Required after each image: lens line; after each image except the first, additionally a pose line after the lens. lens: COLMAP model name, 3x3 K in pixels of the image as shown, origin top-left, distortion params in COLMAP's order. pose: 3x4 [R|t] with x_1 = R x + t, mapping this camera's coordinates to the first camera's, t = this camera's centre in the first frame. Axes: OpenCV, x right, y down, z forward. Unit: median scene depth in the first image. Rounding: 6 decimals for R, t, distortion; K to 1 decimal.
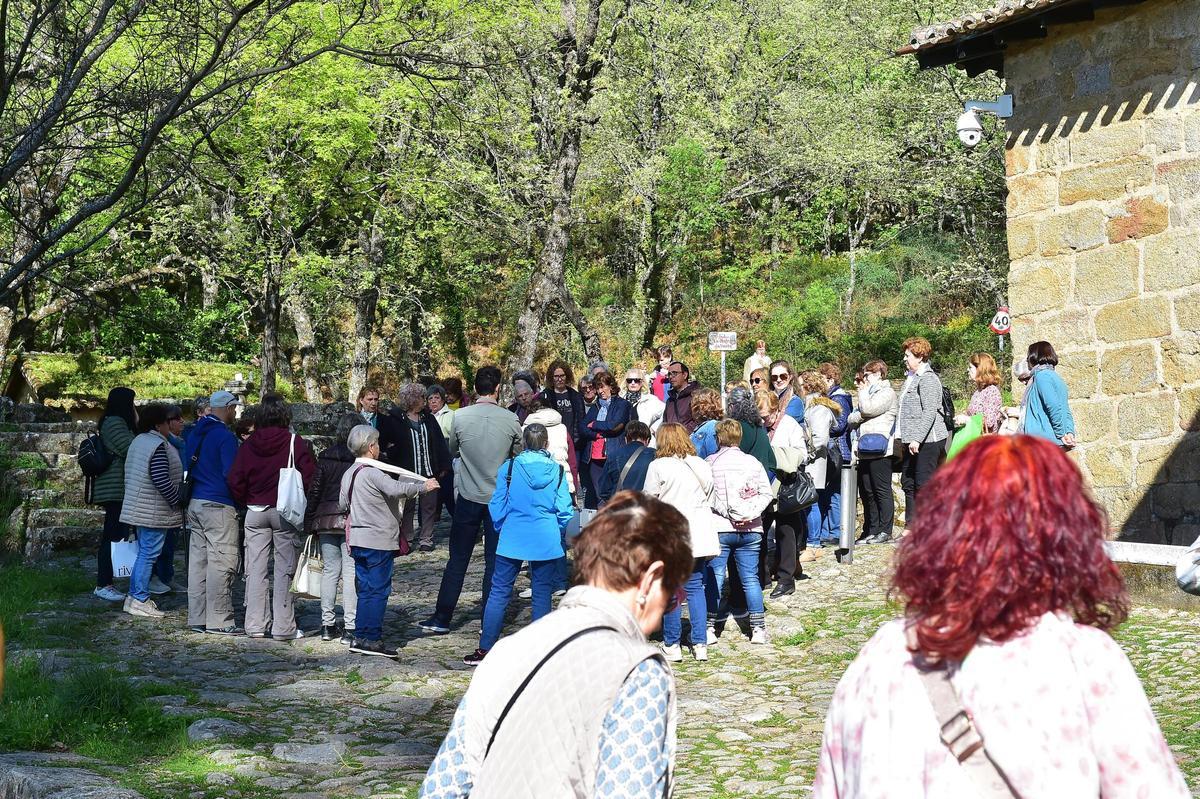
lens RADIAL K [[2180.1, 0, 602.6], [0, 2180.1, 398.4], [0, 0, 1]] dist [-0.003382, 0.000000]
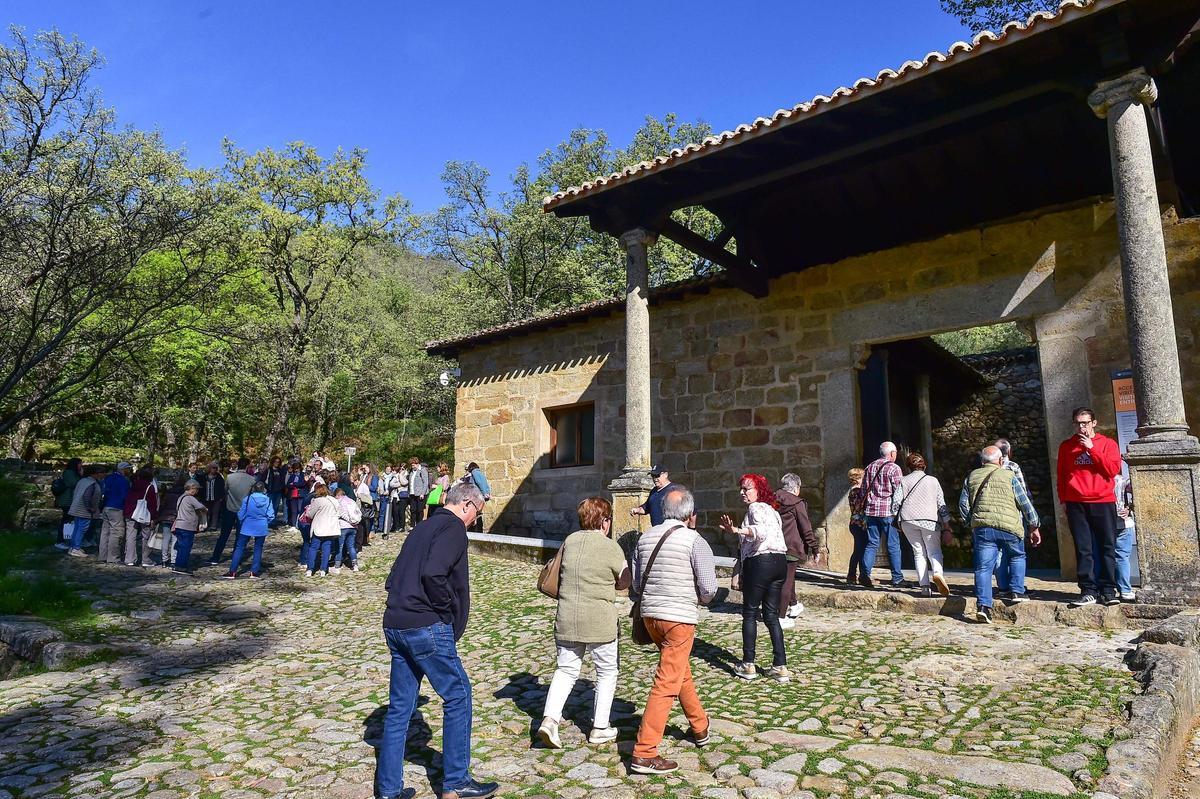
lens RADIAL K [[816.3, 0, 594.0], [0, 816.3, 400.5], [0, 0, 1]] dist [-0.004913, -0.010374]
pose [[0.940647, 0.075682, 0.330839, 0.008448], [-0.044308, 0.993861, -0.101378, -0.002248], [-0.336481, 0.080702, 0.938226, -0.017890]]
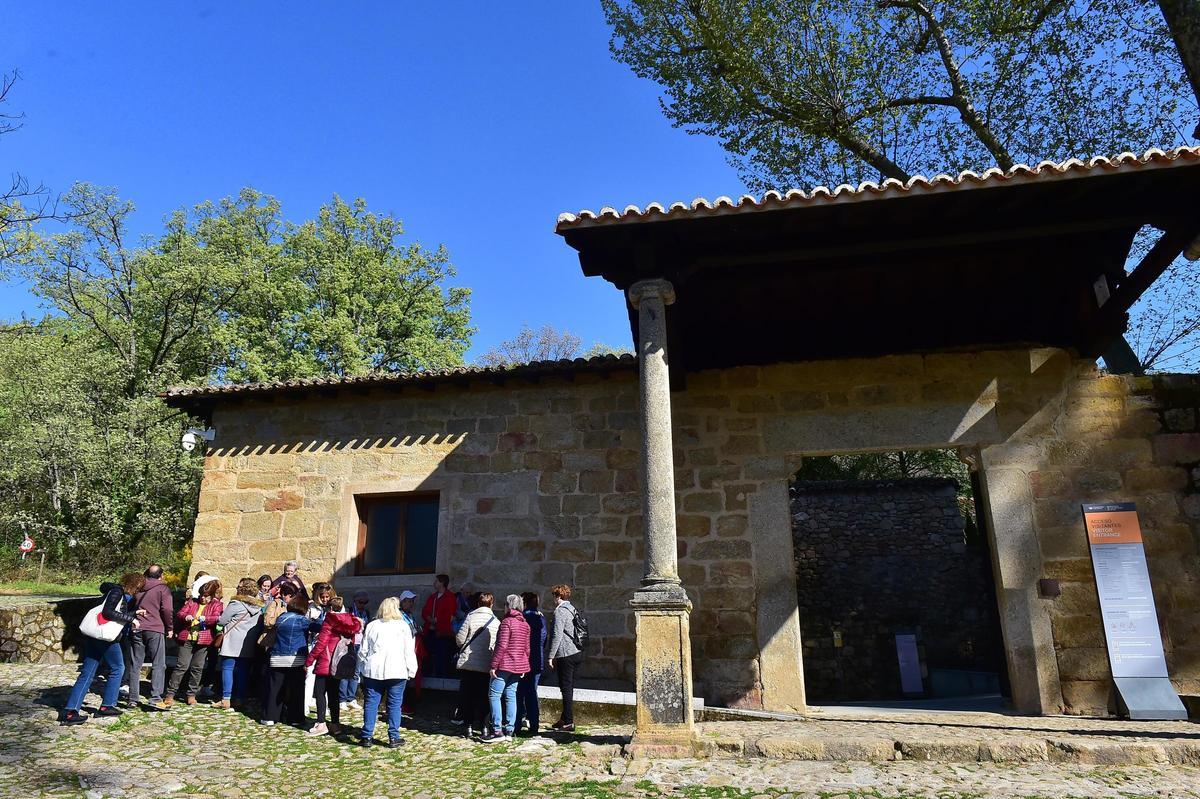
lens RADIAL K [[816.3, 0, 570.9], [0, 816.3, 402.3], [0, 0, 1]] dist [-0.004913, -0.010374]
pose [[0.649791, 0.249530, 0.717988, -0.139340], [-0.067775, 0.959838, -0.272246, 0.017382], [-0.757085, 0.128242, 0.640606, 0.261744]]
